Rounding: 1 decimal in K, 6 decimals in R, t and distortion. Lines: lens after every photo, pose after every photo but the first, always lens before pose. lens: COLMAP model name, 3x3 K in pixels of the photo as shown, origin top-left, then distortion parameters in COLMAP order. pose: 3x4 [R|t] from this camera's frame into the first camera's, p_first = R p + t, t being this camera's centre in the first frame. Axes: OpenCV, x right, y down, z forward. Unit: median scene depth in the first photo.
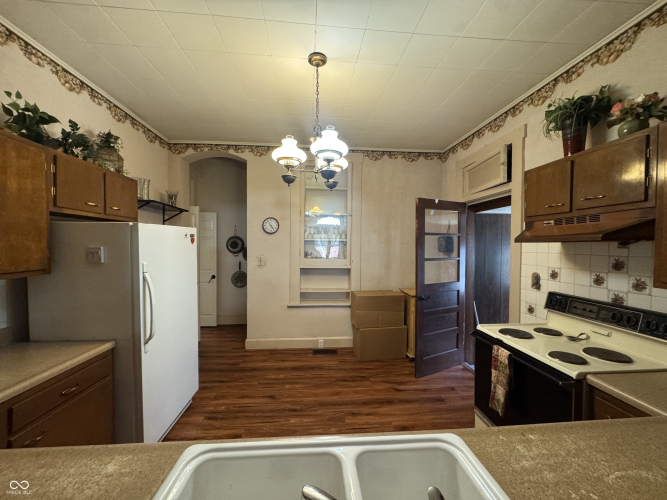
lens RADIAL K [[265.3, 0, 332.2], [0, 265.3, 250.6], [0, 0, 1]] dist [-0.007276, 0.000130]
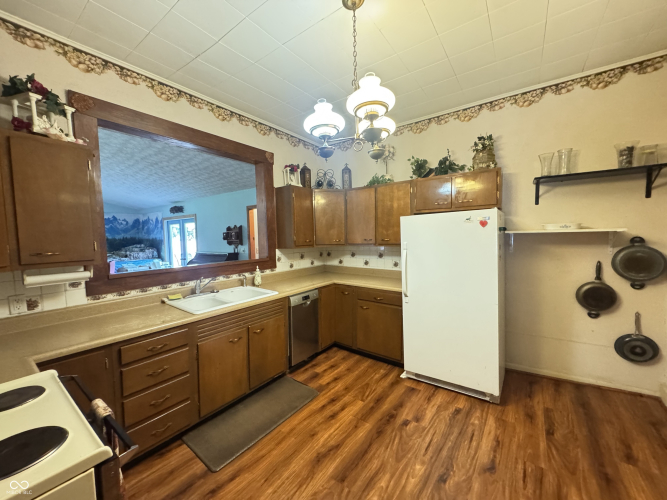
lens RADIAL K [[265.3, 0, 332.2], [0, 265.3, 250.6], [0, 0, 1]] dist [-0.007276, 0.000130]
pose [[-0.653046, 0.049071, -0.755727, 0.508519], [0.001388, 0.997974, 0.063602, -0.006751], [0.757317, 0.040486, -0.651791, 1.206261]]
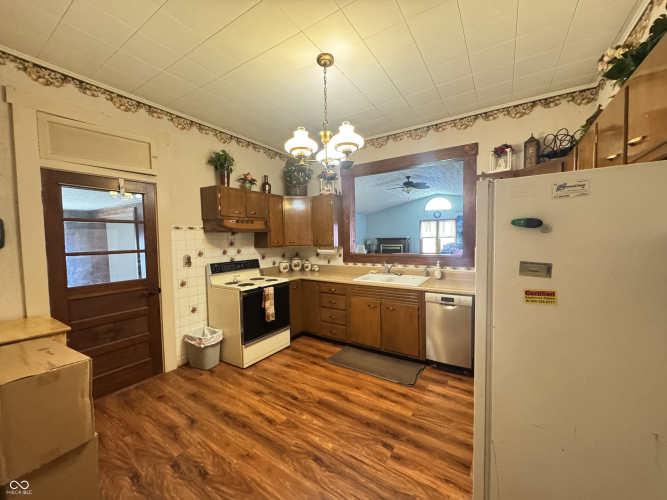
lens RADIAL K [[265.3, 0, 332.2], [0, 265.3, 250.6], [0, 0, 1]] dist [-0.007276, 0.000130]
pose [[-0.788835, -0.028166, 0.613960, -0.609750], [0.022573, 0.996948, 0.074737, -0.021257], [-0.614191, 0.072814, -0.785791, 1.514669]]
